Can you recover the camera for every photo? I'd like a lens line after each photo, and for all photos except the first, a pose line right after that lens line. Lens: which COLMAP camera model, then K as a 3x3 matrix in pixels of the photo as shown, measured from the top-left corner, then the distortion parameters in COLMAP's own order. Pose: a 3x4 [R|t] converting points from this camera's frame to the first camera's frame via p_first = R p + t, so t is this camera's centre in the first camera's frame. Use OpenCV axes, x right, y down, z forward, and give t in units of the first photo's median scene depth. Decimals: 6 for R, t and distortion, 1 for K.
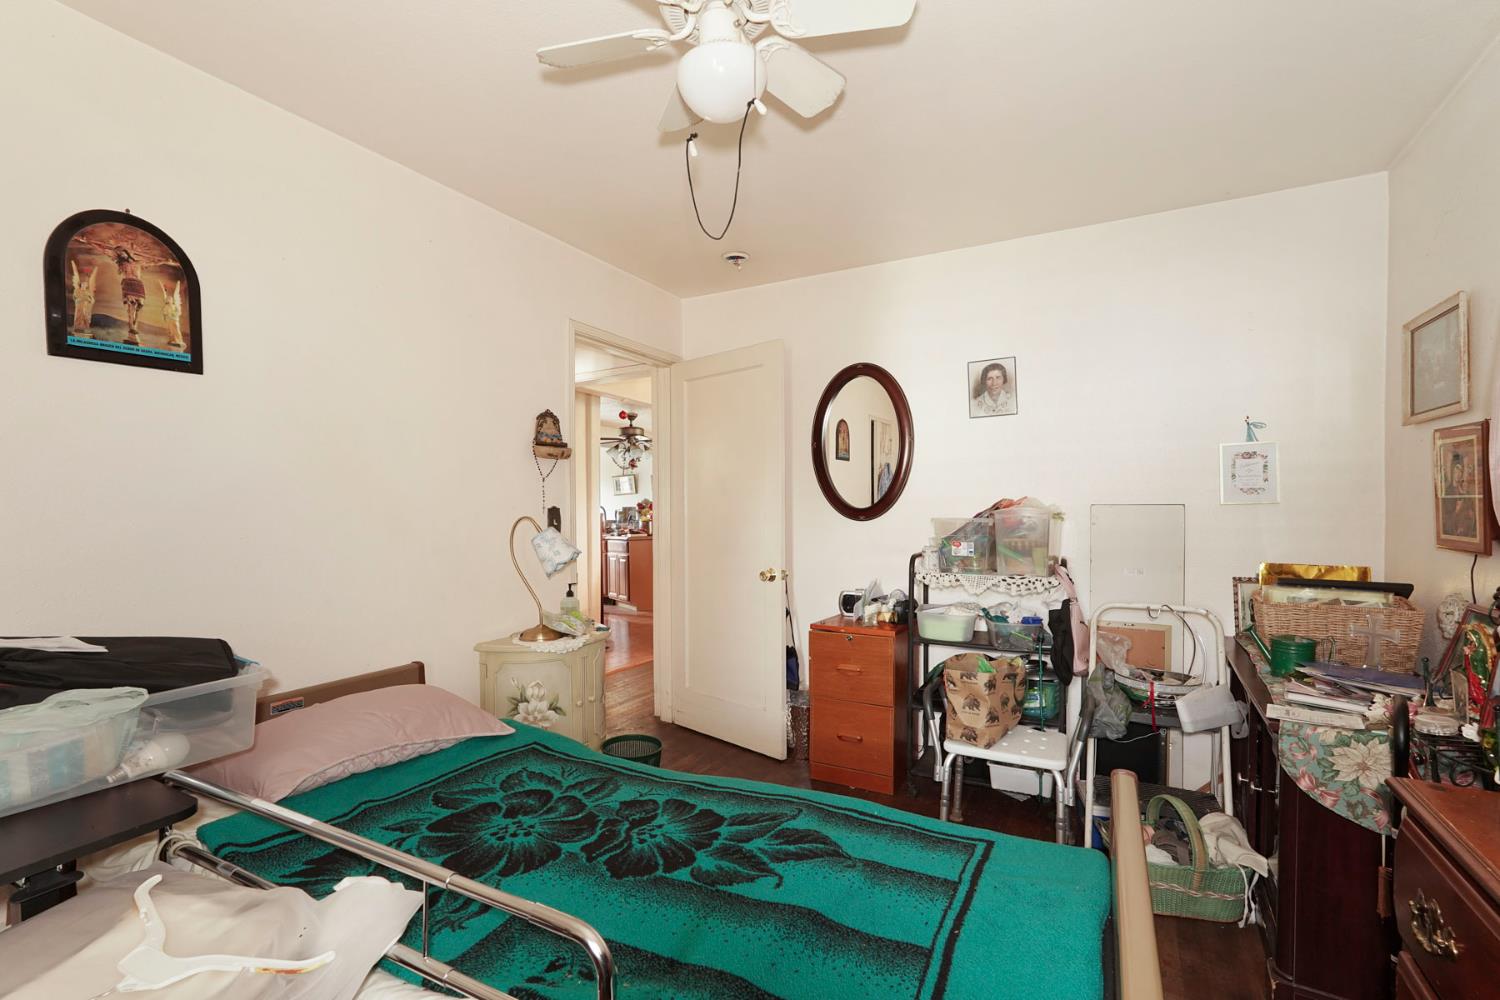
lens RADIAL K [[662.0, 0, 746.4], [0, 662.0, 497.8], [0, 0, 1]] dist [-0.001230, 0.000729]
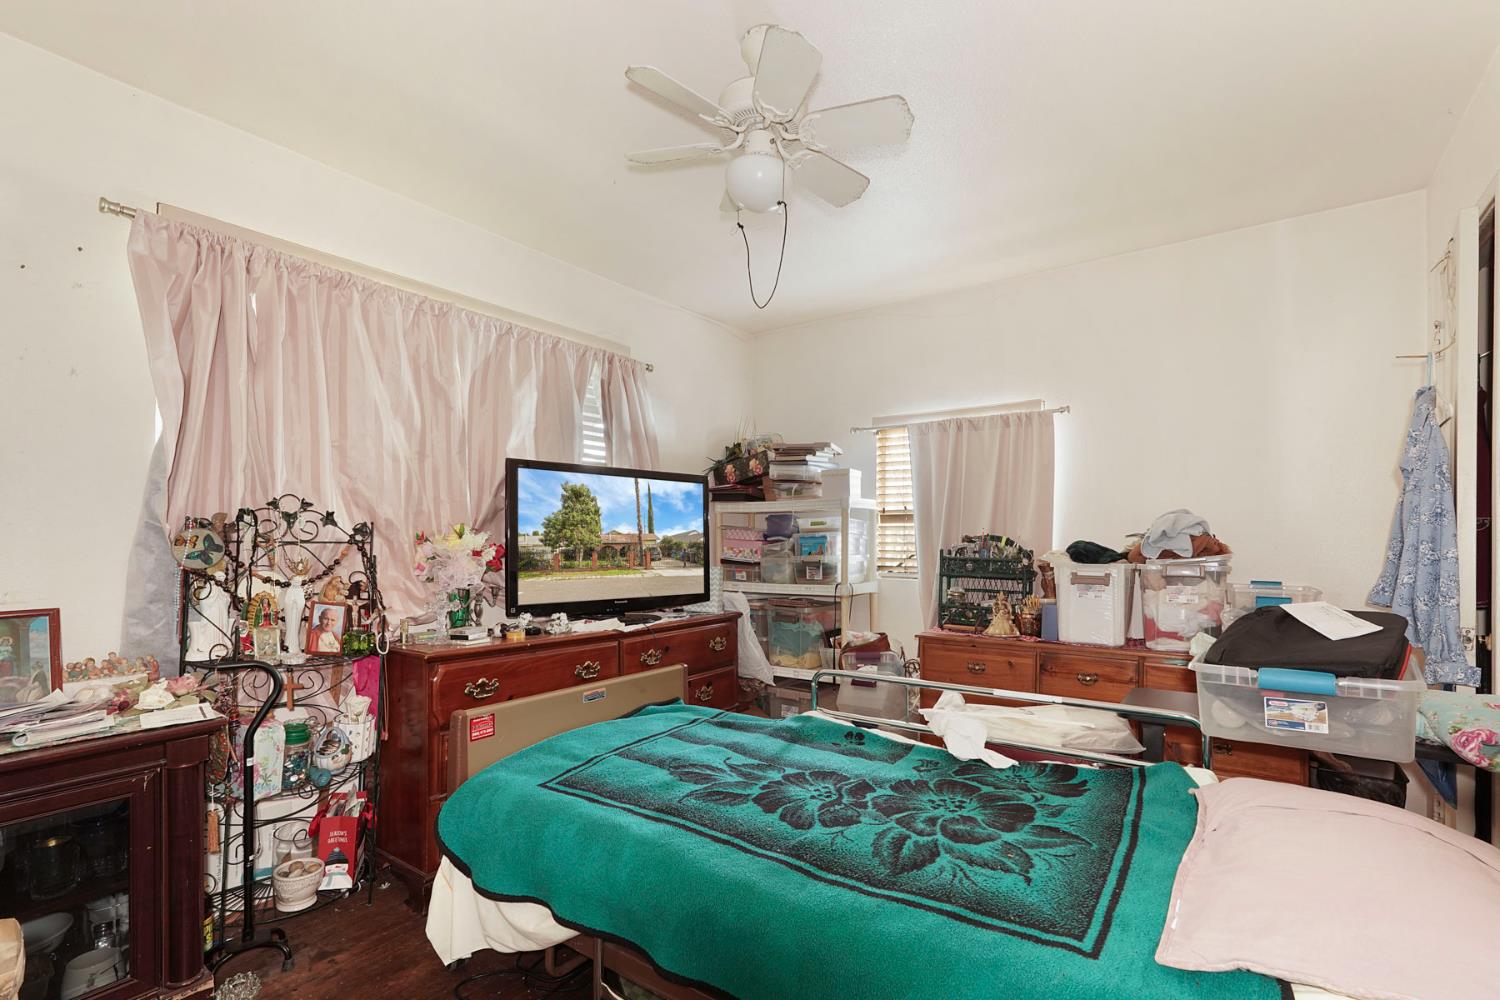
lens RADIAL K [[662.0, 0, 746.4], [0, 662.0, 497.8], [0, 0, 1]] dist [-0.001230, 0.000729]
pose [[-0.990245, 0.009550, 0.139010, -0.177157], [-0.000467, 0.997415, -0.071851, 0.077783], [-0.139336, -0.071215, -0.987681, 2.122553]]
